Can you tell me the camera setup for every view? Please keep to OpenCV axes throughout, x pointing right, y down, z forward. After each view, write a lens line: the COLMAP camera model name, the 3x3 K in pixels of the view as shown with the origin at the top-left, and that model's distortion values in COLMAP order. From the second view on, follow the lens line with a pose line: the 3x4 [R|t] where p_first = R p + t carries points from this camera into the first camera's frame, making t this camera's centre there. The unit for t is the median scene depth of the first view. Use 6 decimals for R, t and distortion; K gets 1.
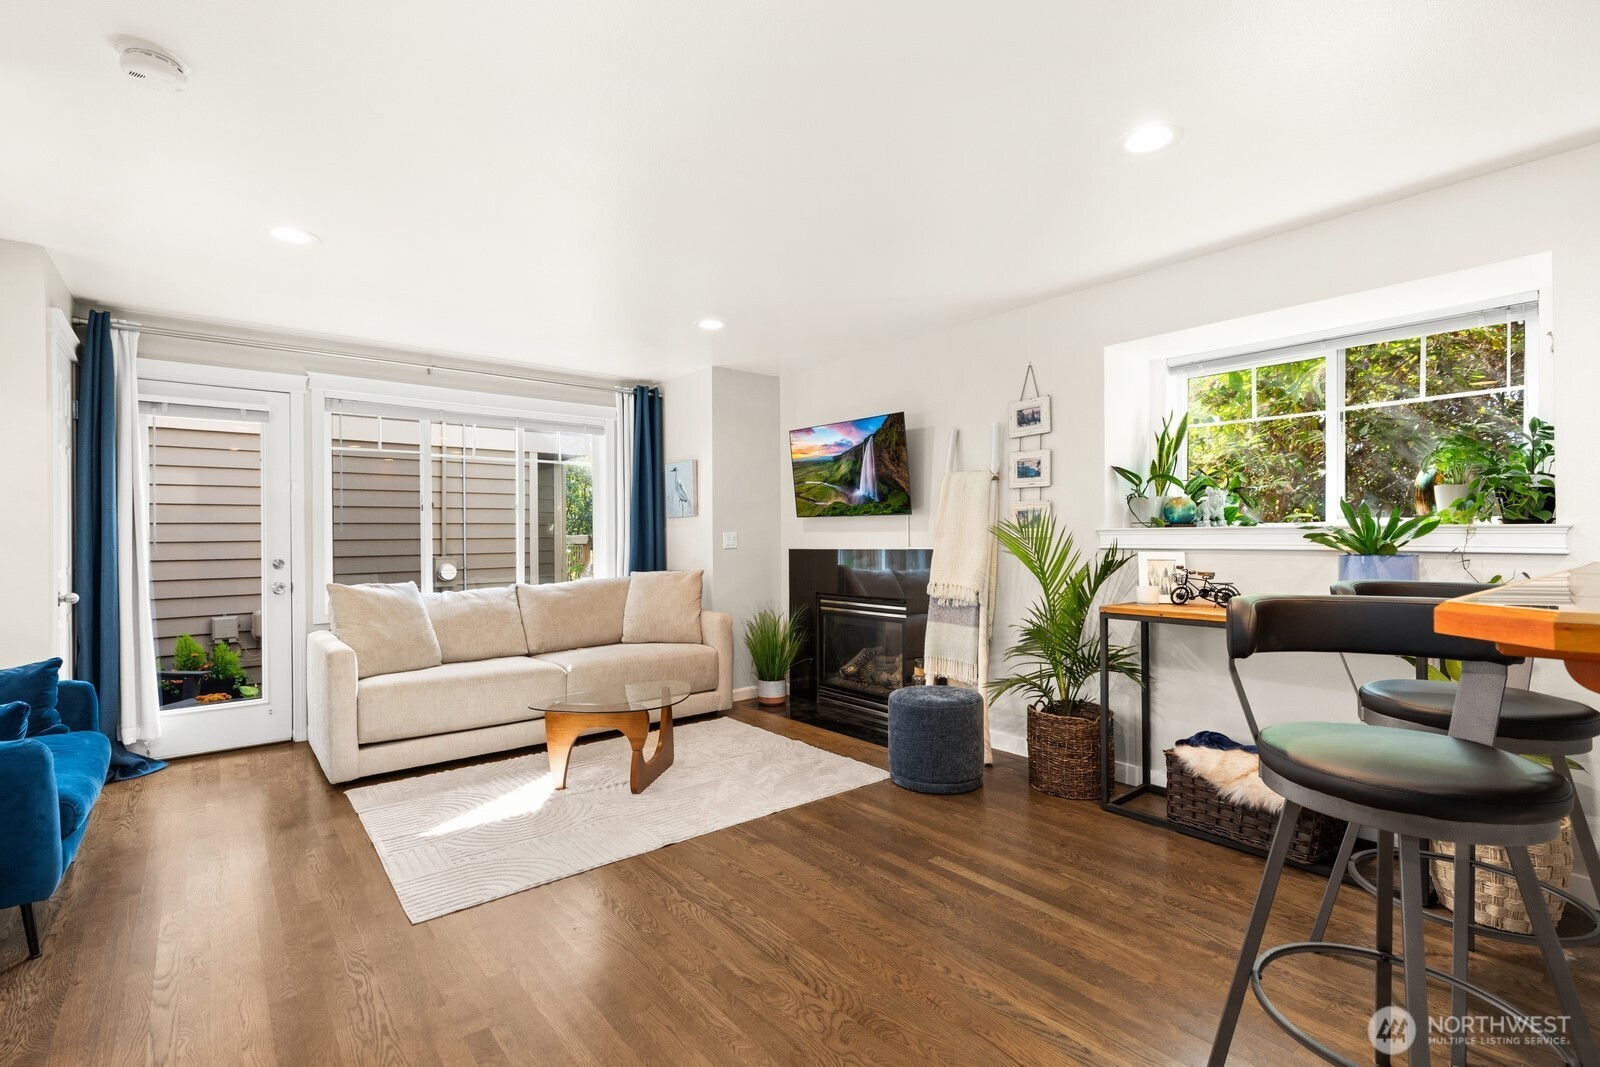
lens RADIAL K [[721.8, 0, 794.7], [0, 721.8, 539.4], [0, 0, 1]] dist [0.008432, -0.000621]
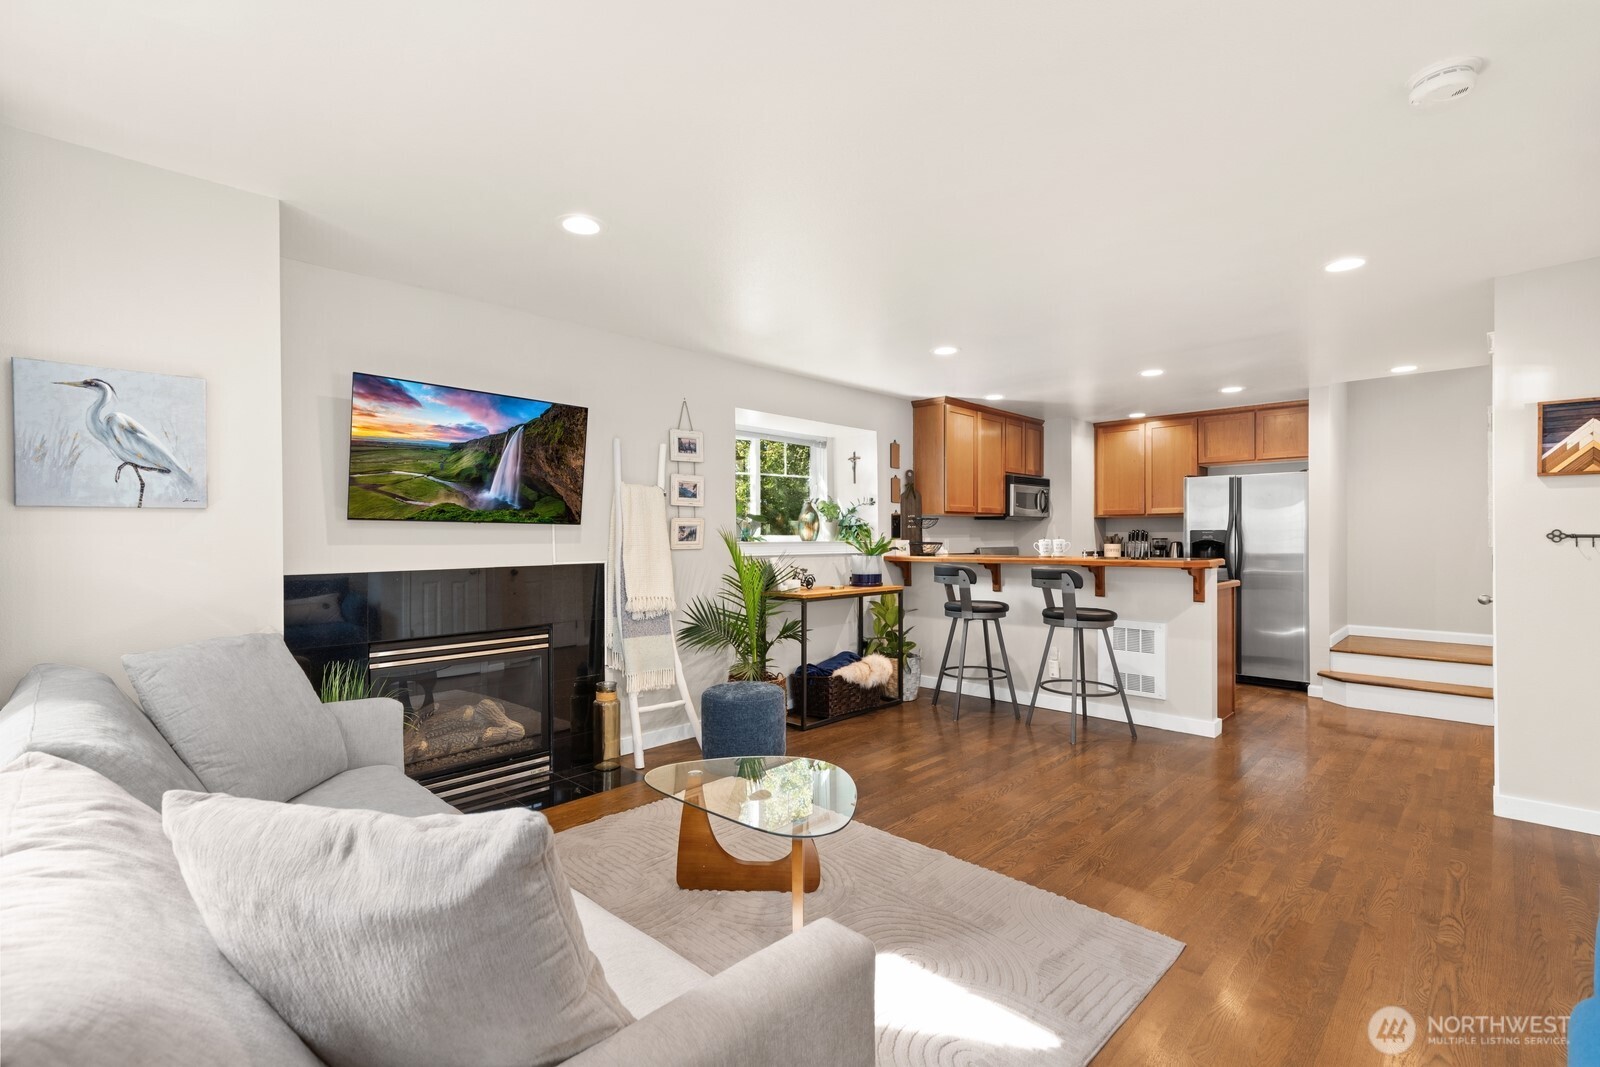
lens RADIAL K [[721.8, 0, 791.4], [0, 721.8, 536.9], [0, 0, 1]] dist [0.008432, -0.000621]
pose [[-0.105448, 0.003583, 0.994418, -0.836431], [0.010500, 0.999942, -0.002490, -0.019009], [-0.994369, 0.010178, -0.105479, 0.936688]]
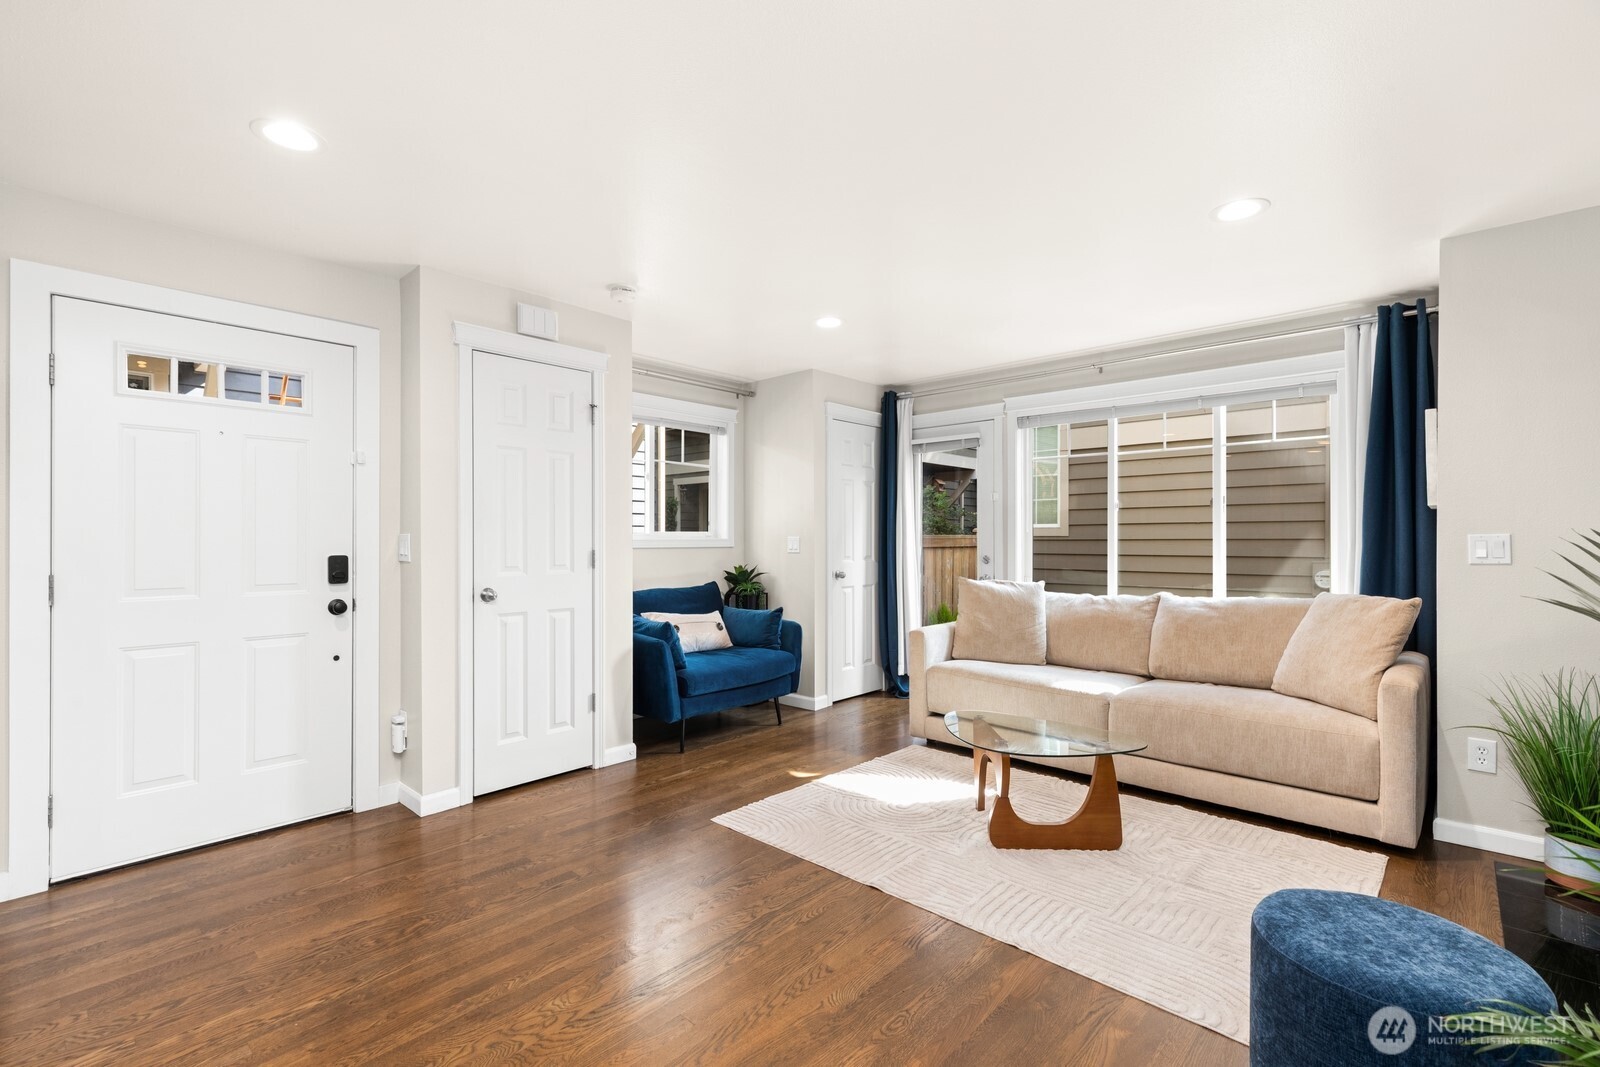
lens RADIAL K [[721.8, 0, 803.0], [0, 721.8, 533.4], [0, 0, 1]] dist [0.008432, -0.000621]
pose [[0.150657, -0.000303, -0.988586, 0.495773], [-0.003023, 0.999995, -0.000767, -0.010362], [0.988582, 0.003104, 0.150655, 0.554920]]
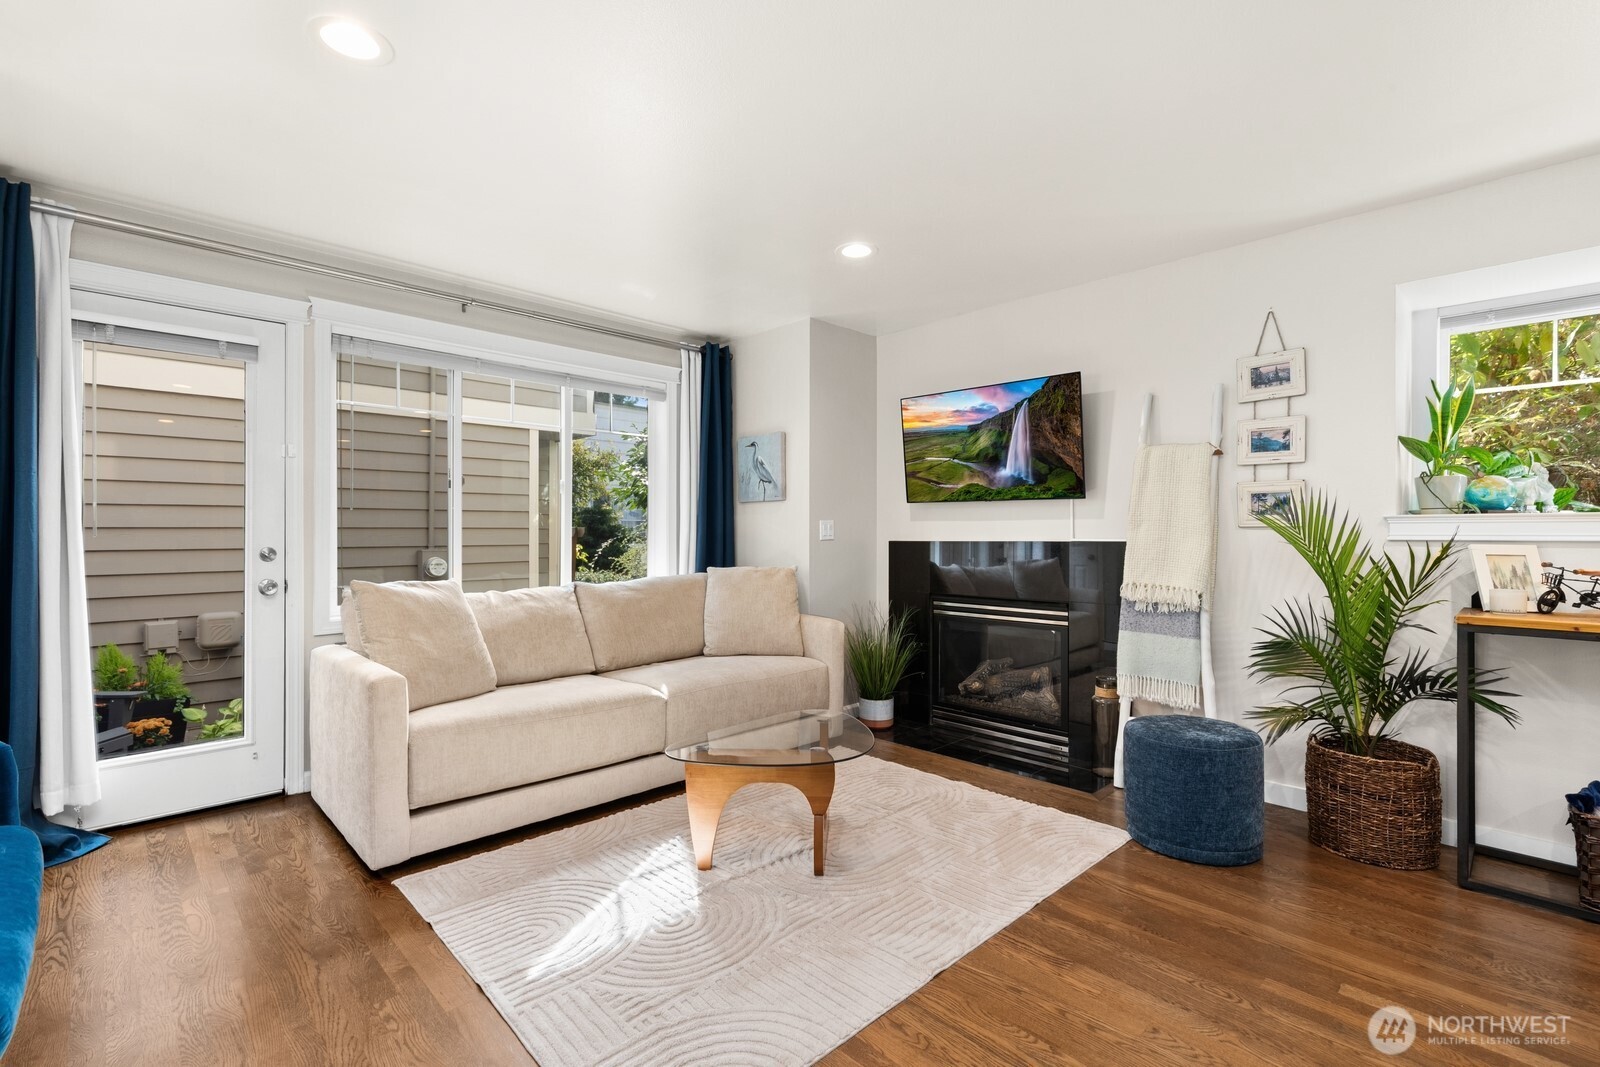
lens RADIAL K [[721.8, 0, 791.7], [0, 721.8, 533.2], [0, 0, 1]] dist [0.008432, -0.000621]
pose [[0.996603, 0.008830, 0.081879, -0.264372], [-0.008495, 0.999954, -0.004431, 0.012599], [-0.081914, 0.003720, 0.996632, 0.242740]]
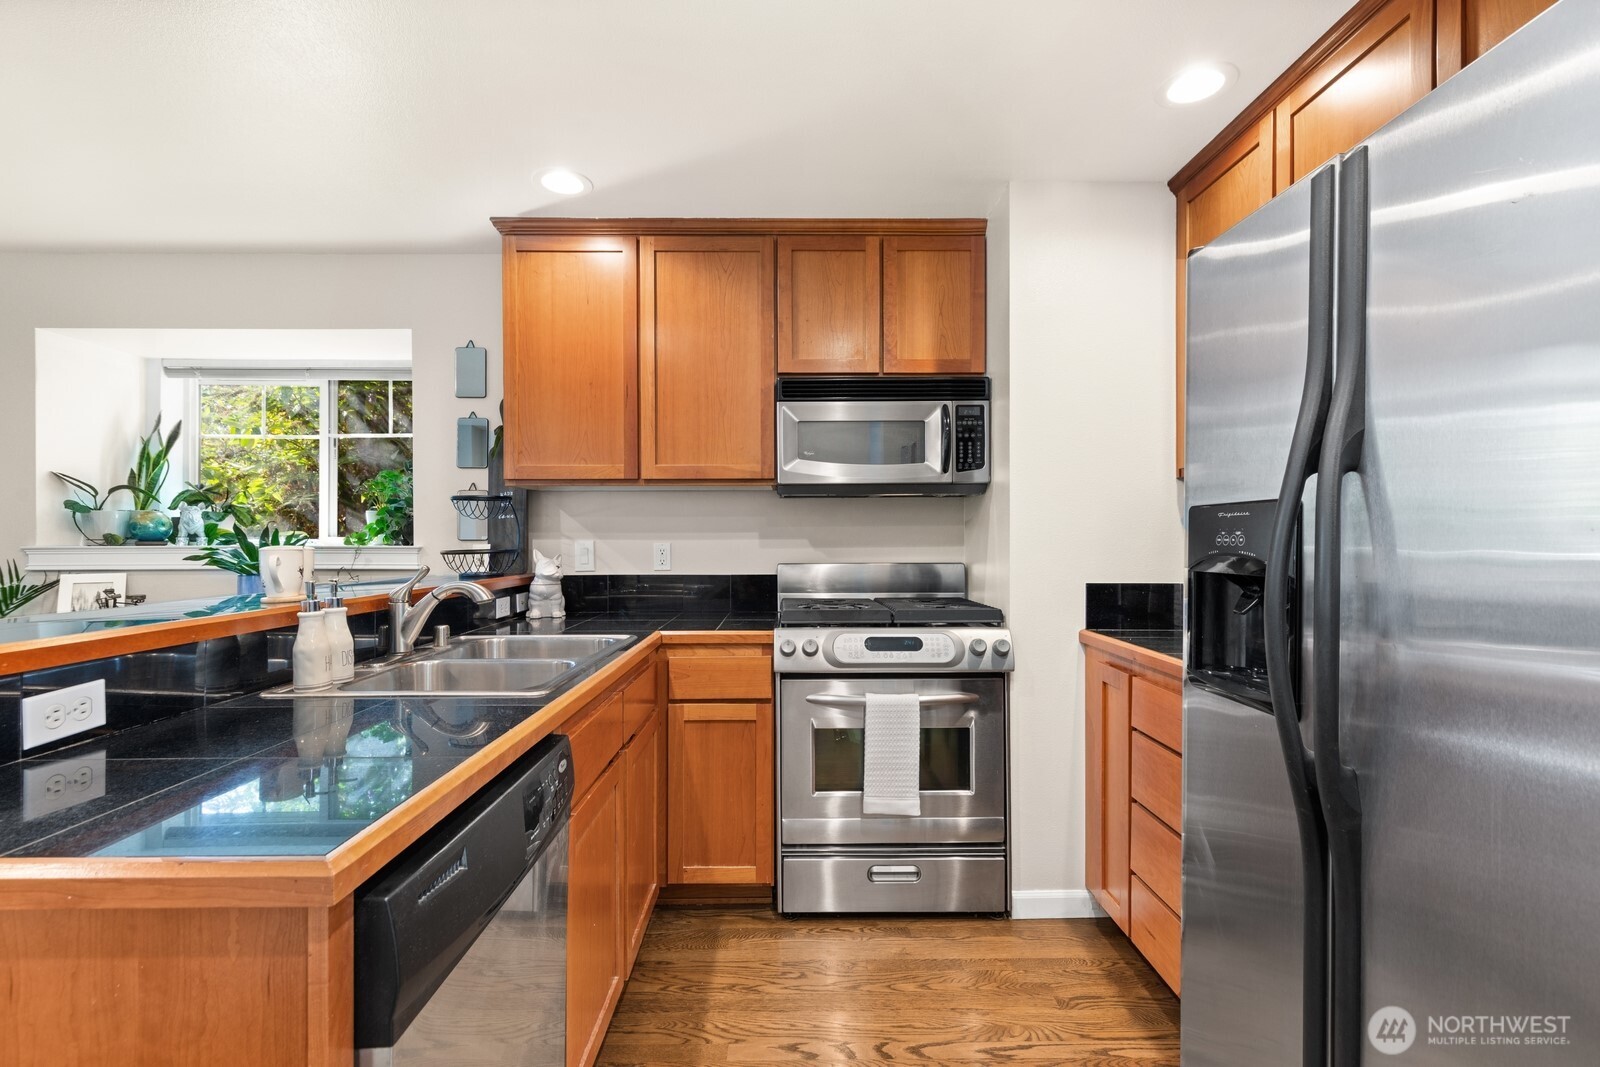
lens RADIAL K [[721.8, 0, 800.3], [0, 721.8, 537.1], [0, 0, 1]] dist [0.008432, -0.000621]
pose [[0.625703, 0.003780, 0.780052, 0.296722], [0.001648, 0.999980, -0.006167, -0.017431], [-0.780059, 0.005144, 0.625684, -0.189491]]
